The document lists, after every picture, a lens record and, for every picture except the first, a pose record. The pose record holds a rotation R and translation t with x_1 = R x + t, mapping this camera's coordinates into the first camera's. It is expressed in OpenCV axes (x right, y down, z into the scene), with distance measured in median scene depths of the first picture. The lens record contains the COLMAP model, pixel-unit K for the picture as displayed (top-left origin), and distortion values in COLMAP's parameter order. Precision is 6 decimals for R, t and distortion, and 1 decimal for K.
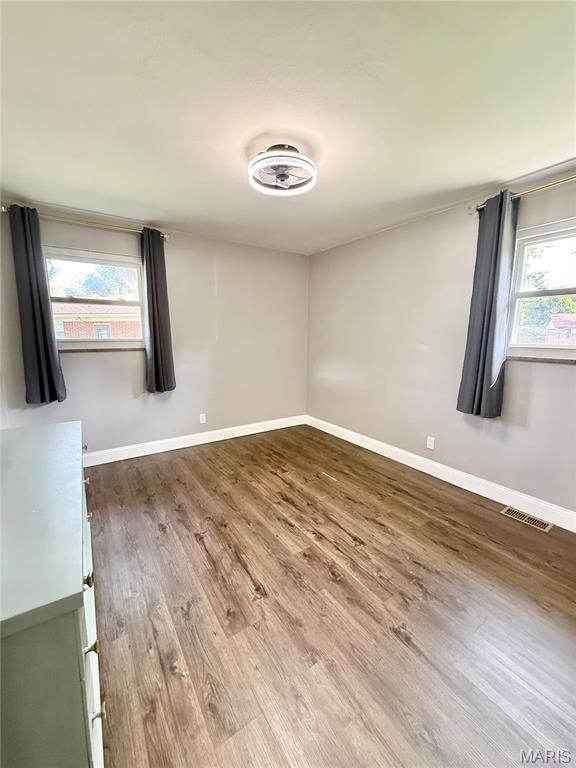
lens RADIAL K [[305.3, 0, 288.0], [0, 305.3, 384.0], [0, 0, 1]] dist [-0.000156, 0.000071]
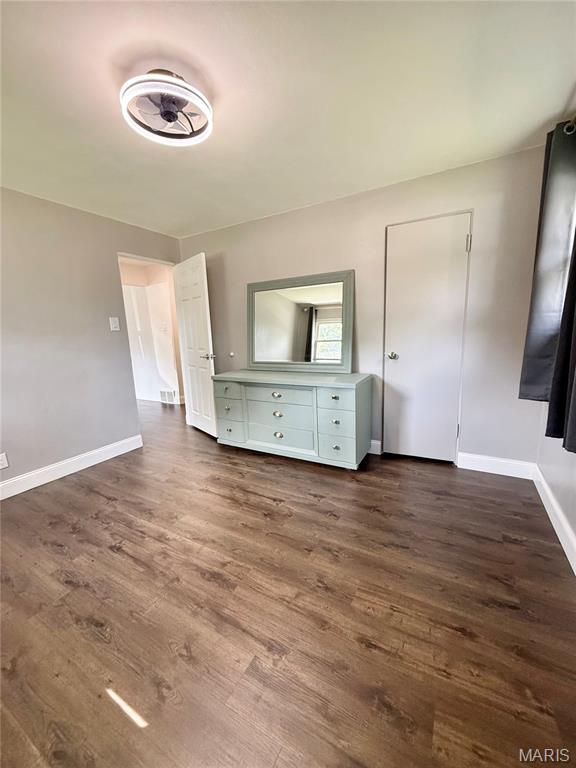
lens RADIAL K [[305.3, 0, 288.0], [0, 305.3, 384.0], [0, 0, 1]] dist [-0.000156, 0.000071]
pose [[-0.893165, 0.110359, -0.435978, 0.103435], [-0.039920, 0.946142, 0.321280, -0.235525], [0.447953, 0.304361, -0.840656, 1.671433]]
